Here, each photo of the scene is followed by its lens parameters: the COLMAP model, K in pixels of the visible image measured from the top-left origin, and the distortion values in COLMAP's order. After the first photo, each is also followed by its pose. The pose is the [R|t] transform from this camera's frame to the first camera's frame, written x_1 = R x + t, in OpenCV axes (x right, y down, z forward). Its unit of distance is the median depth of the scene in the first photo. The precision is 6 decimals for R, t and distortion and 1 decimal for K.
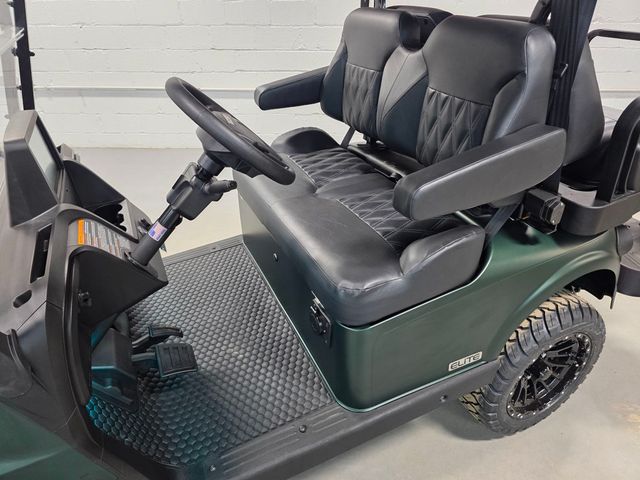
lens RADIAL K [[430.0, 0, 319.0], [0, 430.0, 244.1], [0, 0, 1]] dist [0.044114, -0.035883]
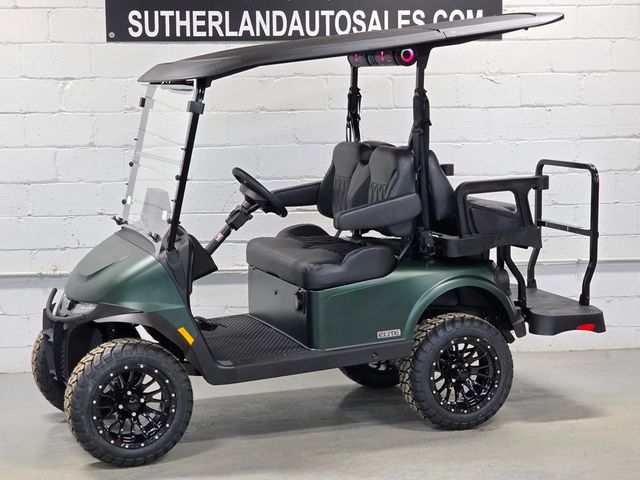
lens RADIAL K [[1377.8, 0, 320.0], [0, 1377.8, 240.0], [0, 0, 1]] dist [0.159826, 0.211304]
pose [[0.996072, 0.003531, -0.088480, 0.533577], [-0.041126, 0.903349, -0.426931, 2.153871], [0.078421, 0.428892, 0.899945, -3.786083]]
